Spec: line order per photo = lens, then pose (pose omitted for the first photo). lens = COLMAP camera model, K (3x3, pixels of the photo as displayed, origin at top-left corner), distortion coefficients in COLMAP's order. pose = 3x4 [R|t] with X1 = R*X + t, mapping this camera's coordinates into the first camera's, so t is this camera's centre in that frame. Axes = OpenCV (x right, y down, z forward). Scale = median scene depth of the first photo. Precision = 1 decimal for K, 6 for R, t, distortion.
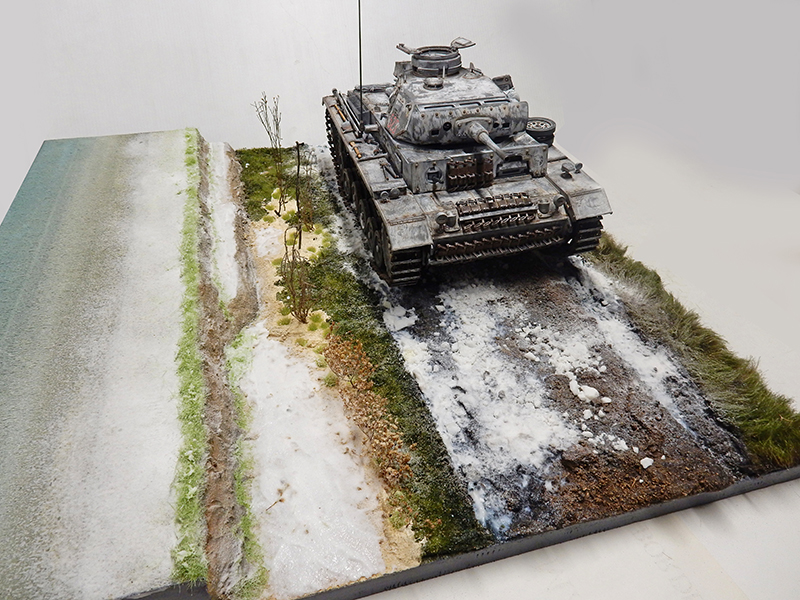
lens RADIAL K [[592.9, 0, 400.0], [0, 592.9, 300.0], [0, 0, 1]] dist [-0.003244, 0.001491]
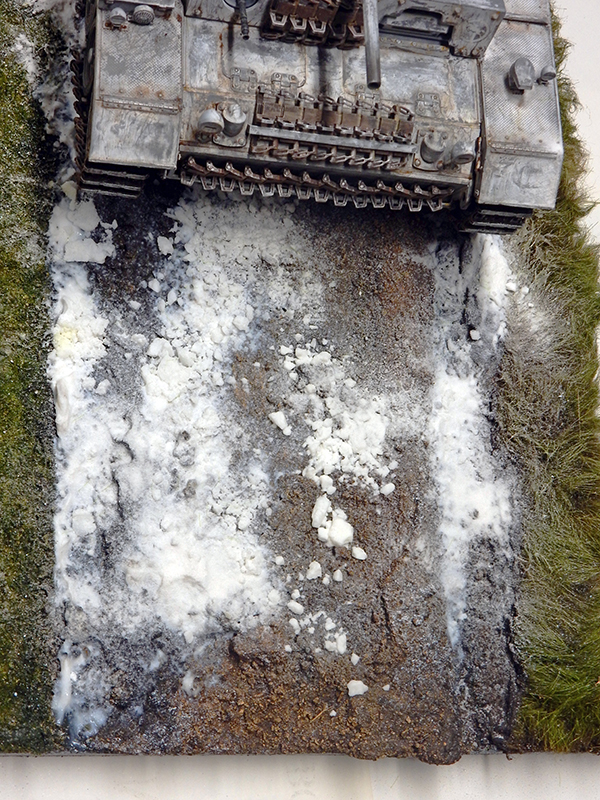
lens RADIAL K [[1359.8, 0, 300.0], [0, 1359.8, 400.0], [0, 0, 1]] dist [-0.029012, -0.031740]
pose [[0.932148, 0.314787, 0.178911, 0.011460], [-0.362008, 0.800568, 0.477537, -0.513819], [0.007092, -0.509902, 0.860203, -0.052221]]
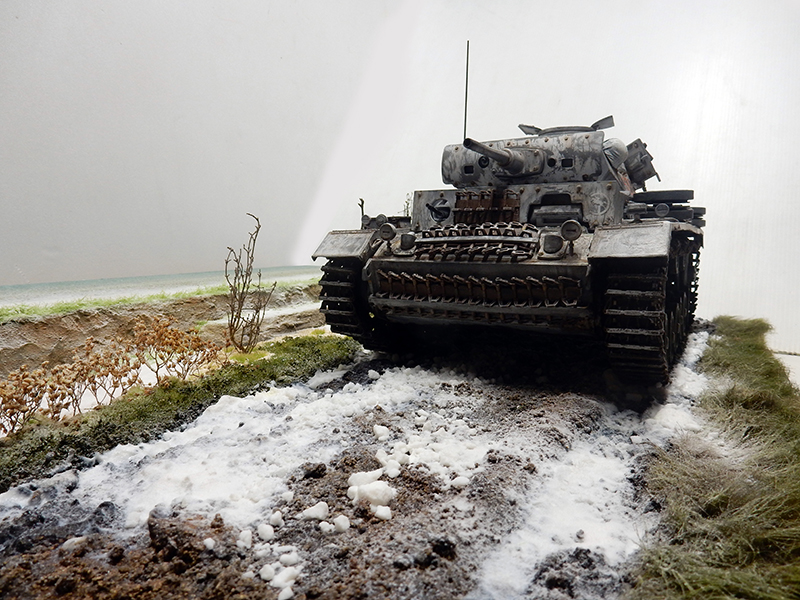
lens RADIAL K [[592.9, 0, 400.0], [0, 592.9, 300.0], [0, 0, 1]] dist [-0.003244, 0.001491]
pose [[0.718001, 0.090080, -0.690188, 0.586361], [-0.424388, 0.842611, -0.331515, 0.163004], [0.551697, 0.530936, 0.643224, 0.600947]]
